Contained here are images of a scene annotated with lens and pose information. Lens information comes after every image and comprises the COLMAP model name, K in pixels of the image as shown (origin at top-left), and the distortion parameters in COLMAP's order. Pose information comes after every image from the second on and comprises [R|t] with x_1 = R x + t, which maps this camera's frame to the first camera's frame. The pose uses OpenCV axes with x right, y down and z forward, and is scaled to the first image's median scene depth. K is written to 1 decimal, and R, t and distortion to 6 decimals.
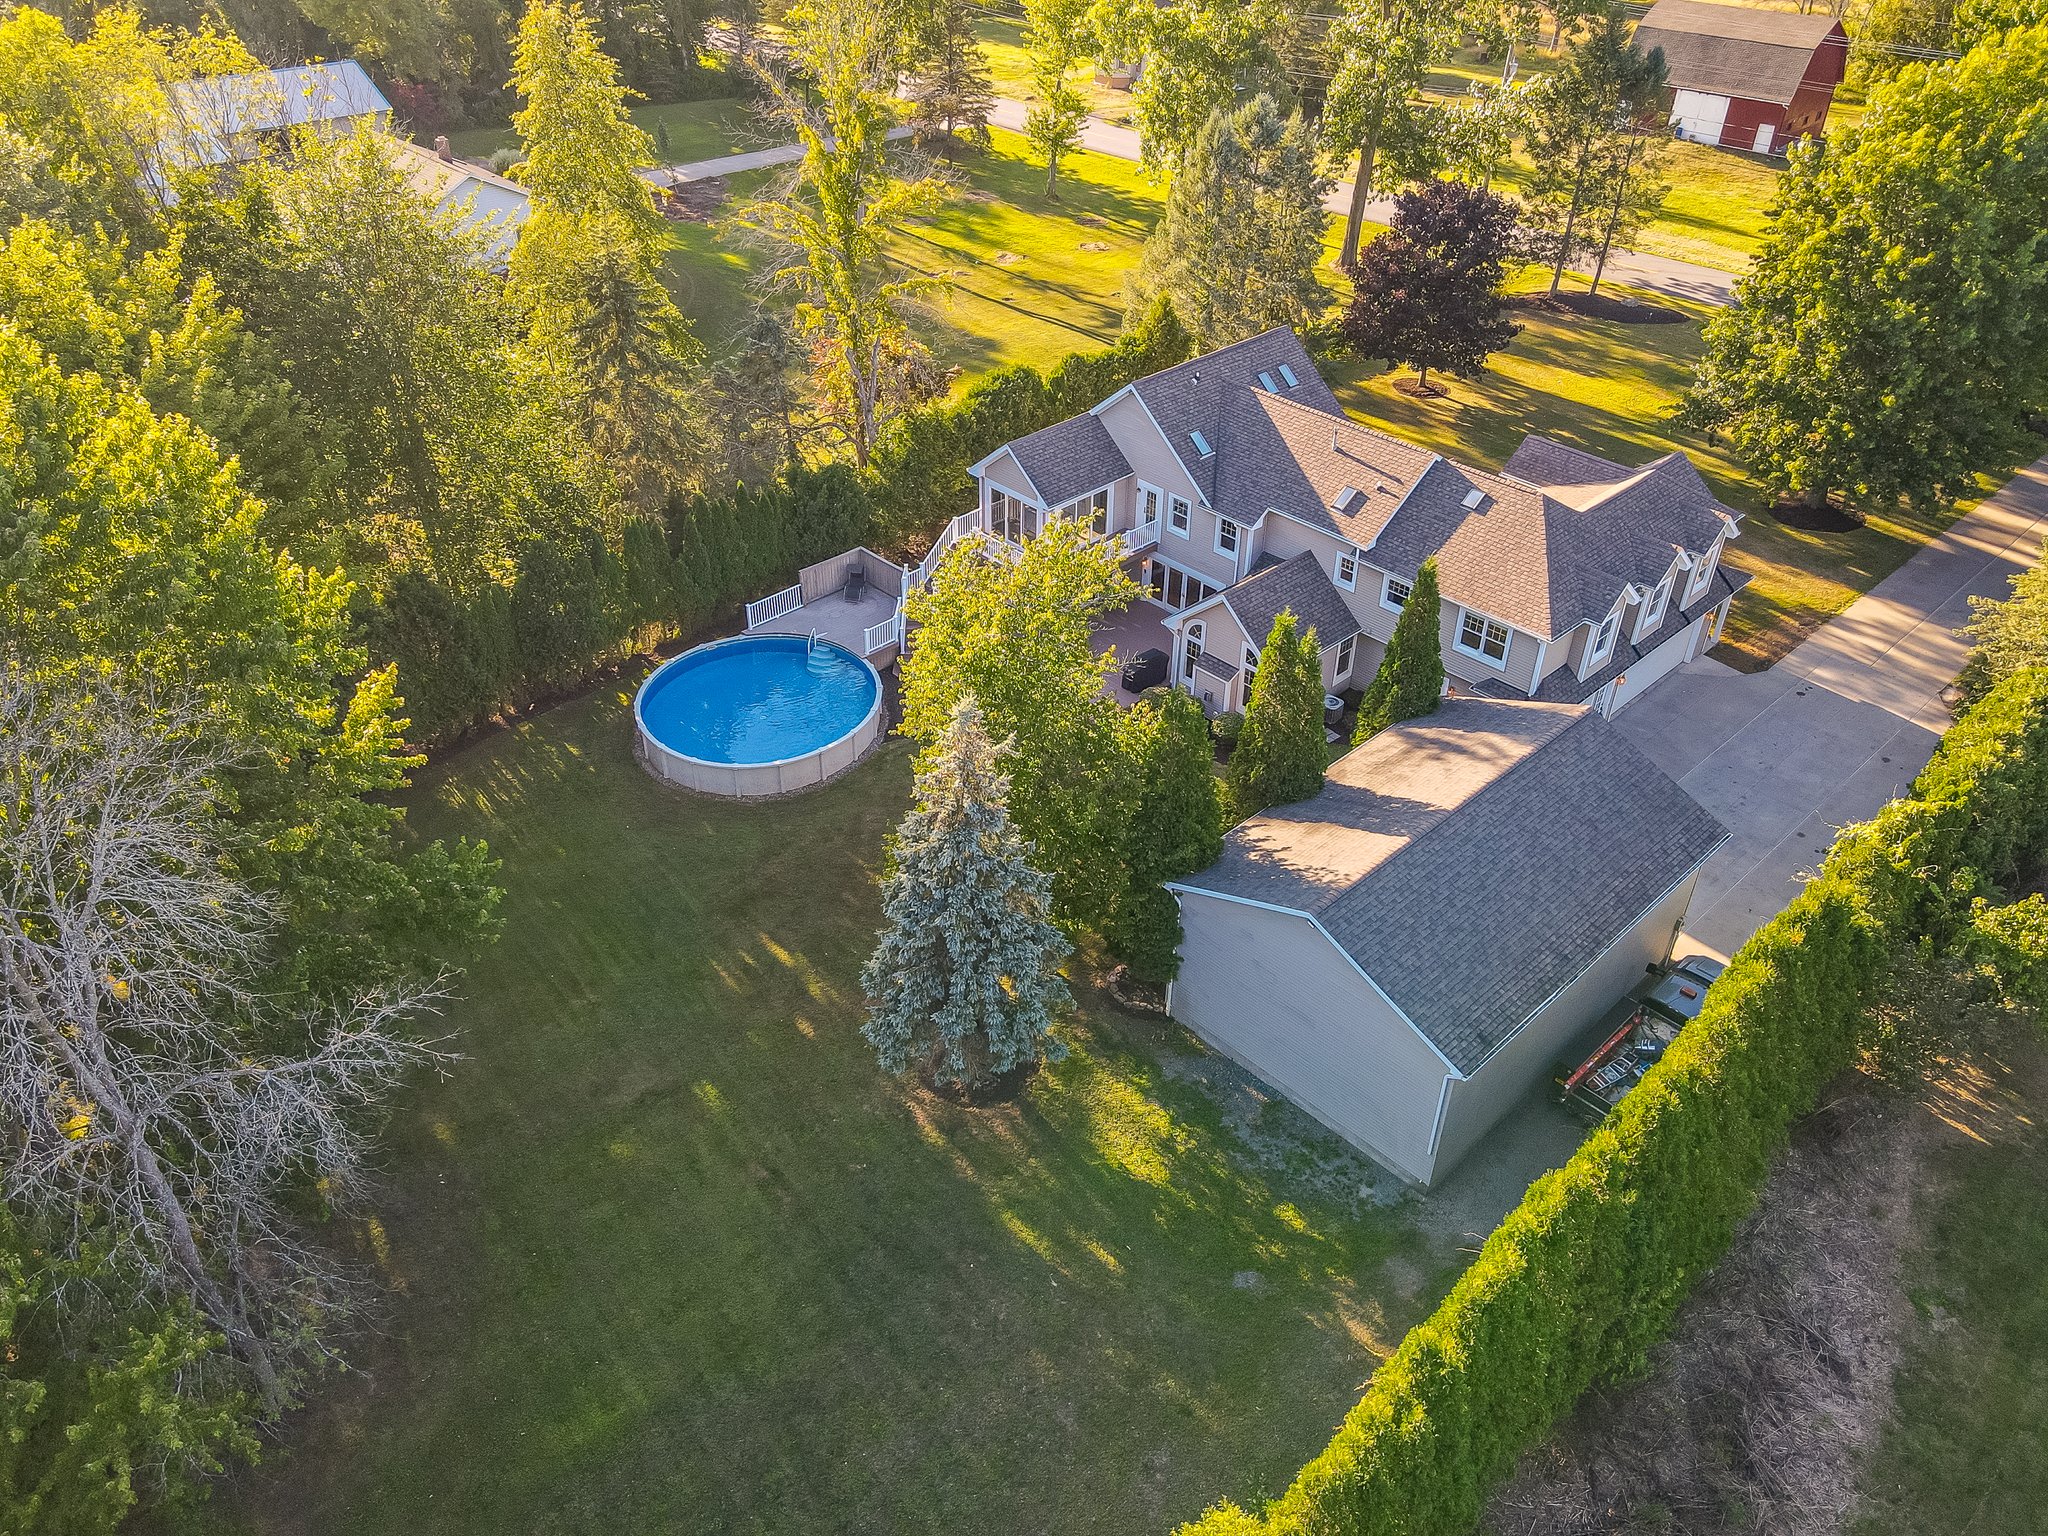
lens RADIAL K [[1471.9, 0, 1024.0], [0, 1471.9, 768.0], [0, 0, 1]] dist [0.002140, 0.055797]
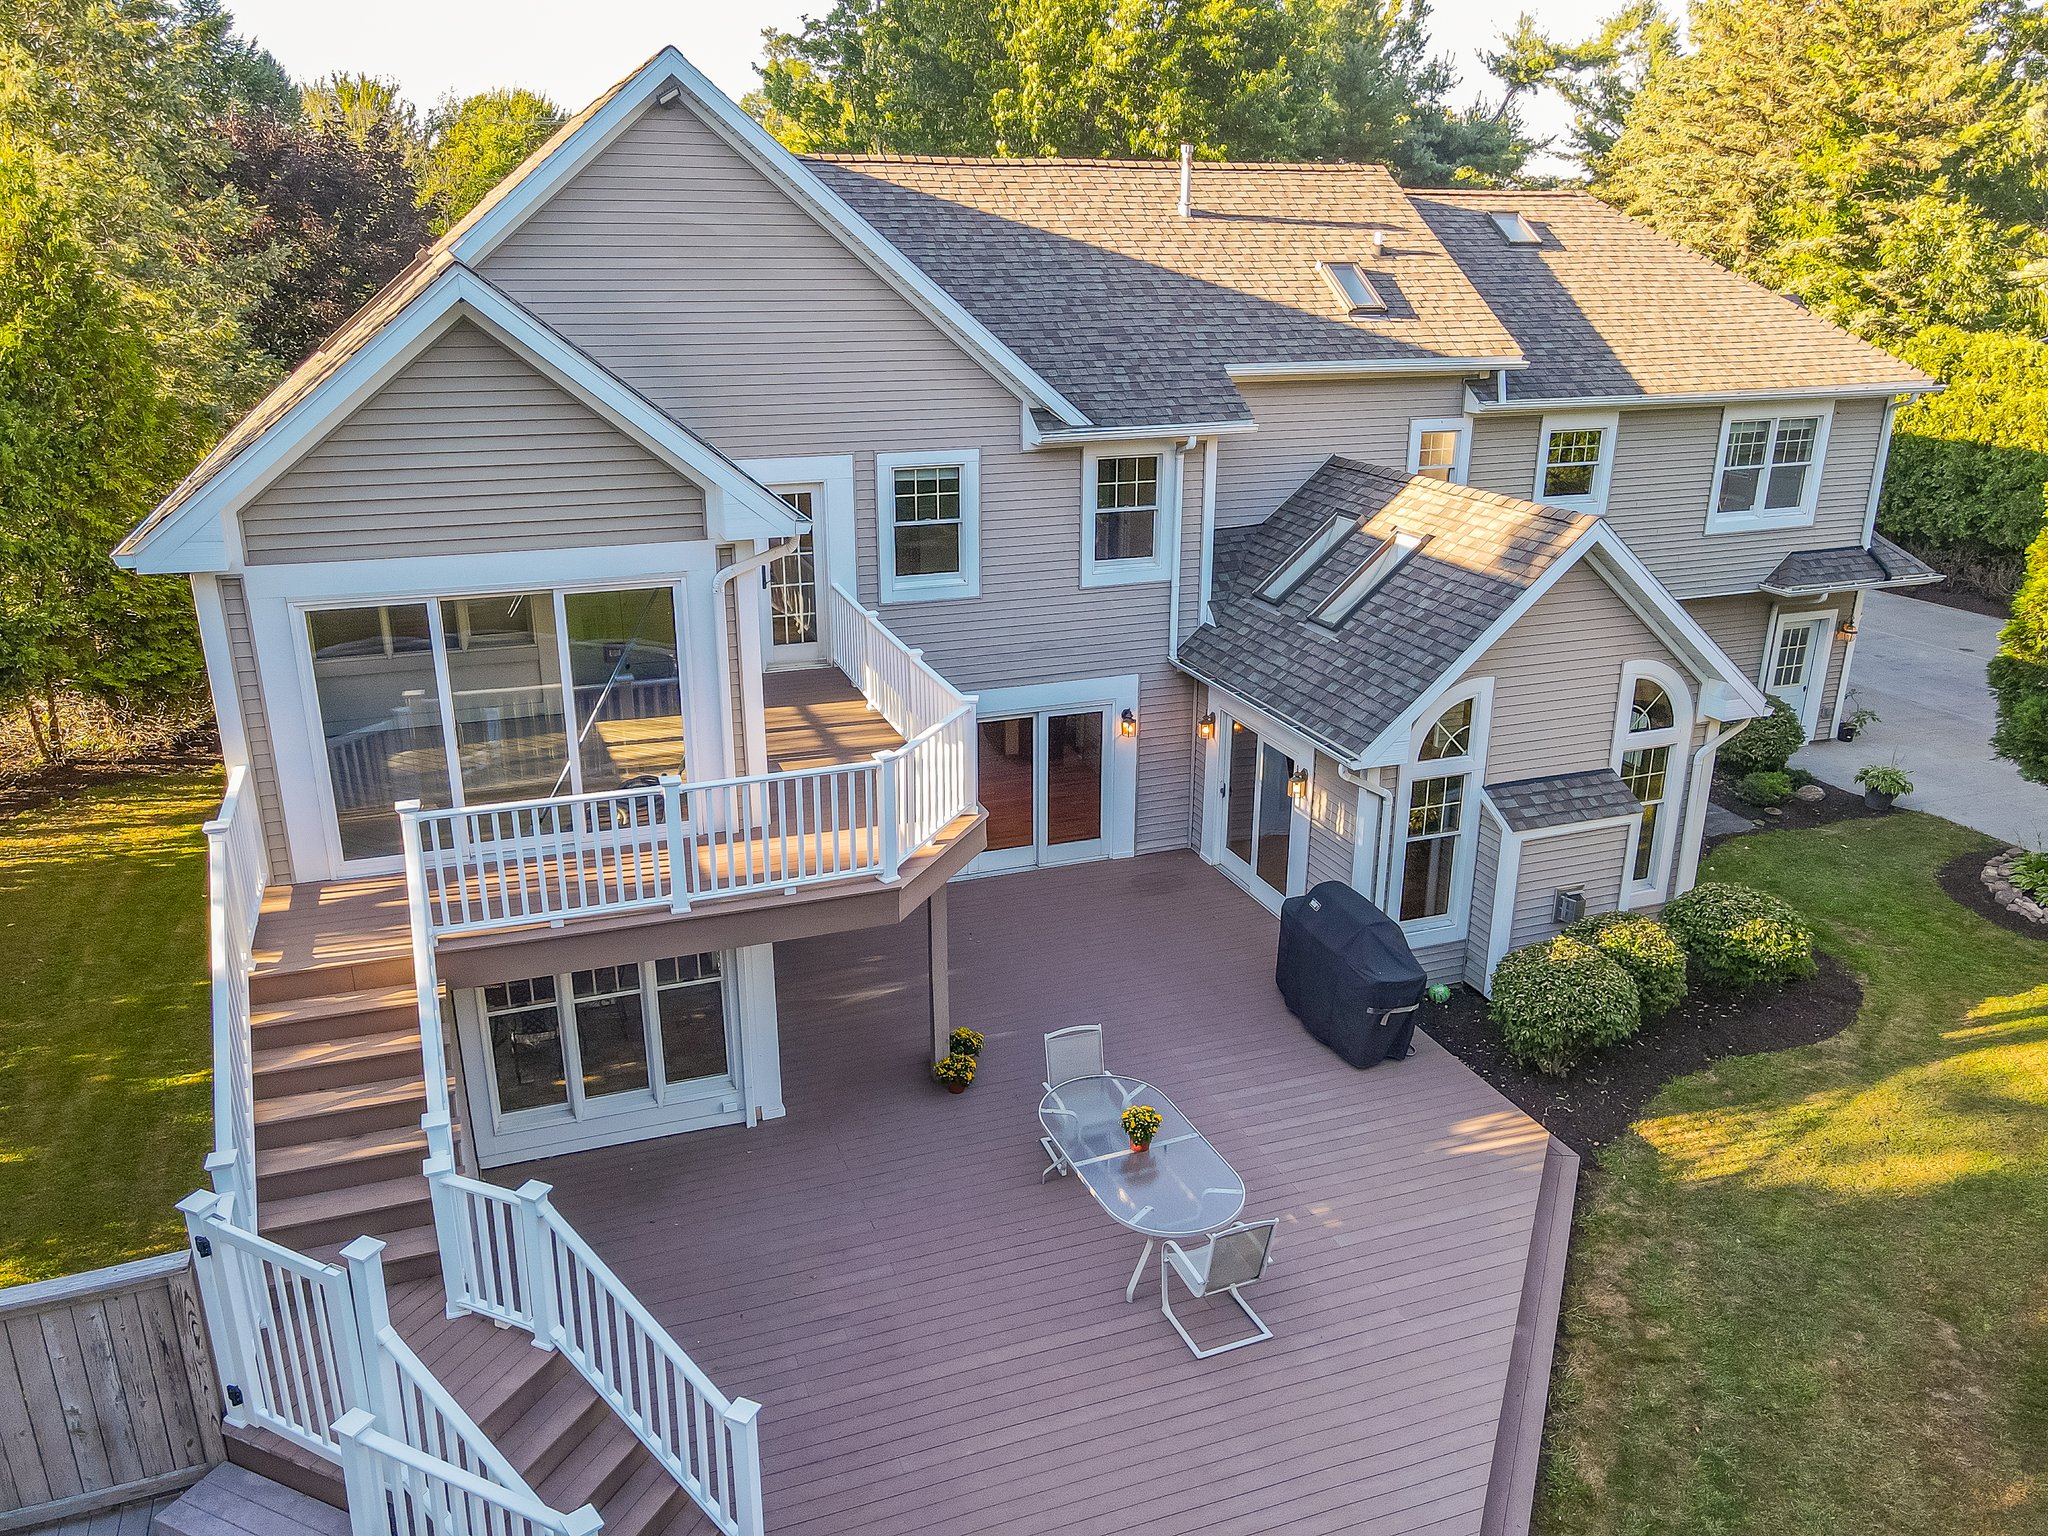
lens RADIAL K [[1501.8, 0, 1022.2], [0, 1501.8, 767.1], [0, 0, 1]] dist [0.006103, 0.009144]
pose [[0.389717, -0.309682, 0.867305, -0.166890], [0.541249, 0.838971, 0.056359, -0.148008], [-0.745097, 0.447464, 0.494577, 0.921500]]
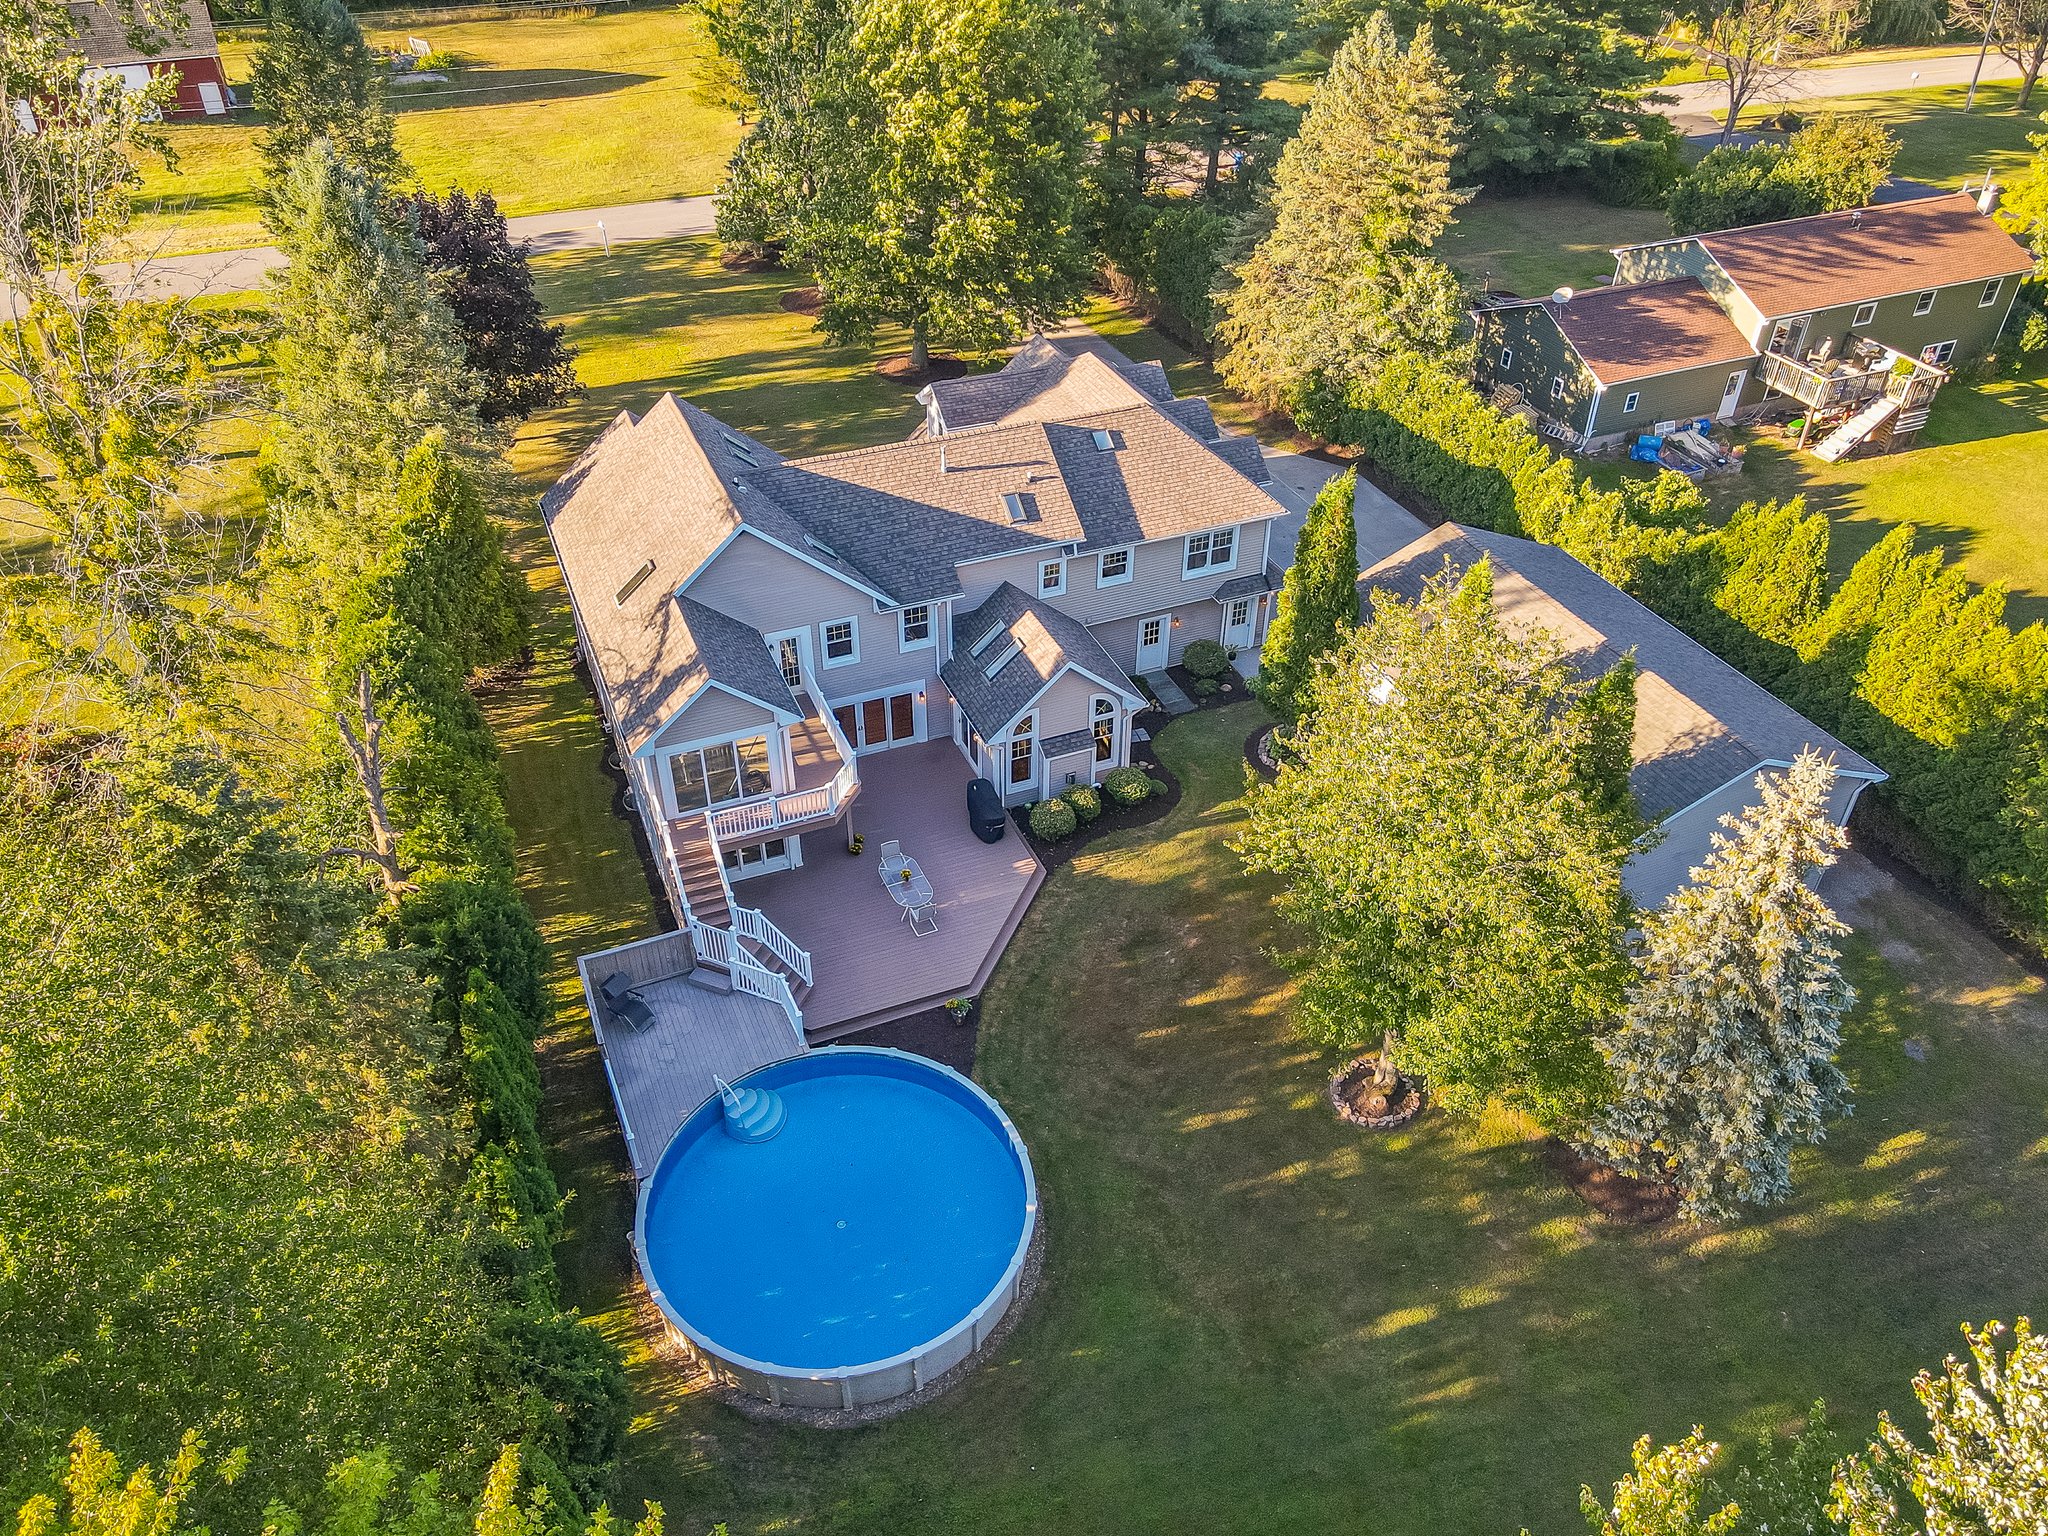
lens RADIAL K [[1501.8, 0, 1022.2], [0, 1501.8, 767.1], [0, 0, 1]] dist [0.006103, 0.009144]
pose [[0.353579, -0.571347, 0.740638, -0.511762], [0.547979, 0.768211, 0.331014, -0.351179], [-0.758090, 0.288814, 0.584710, 0.521569]]
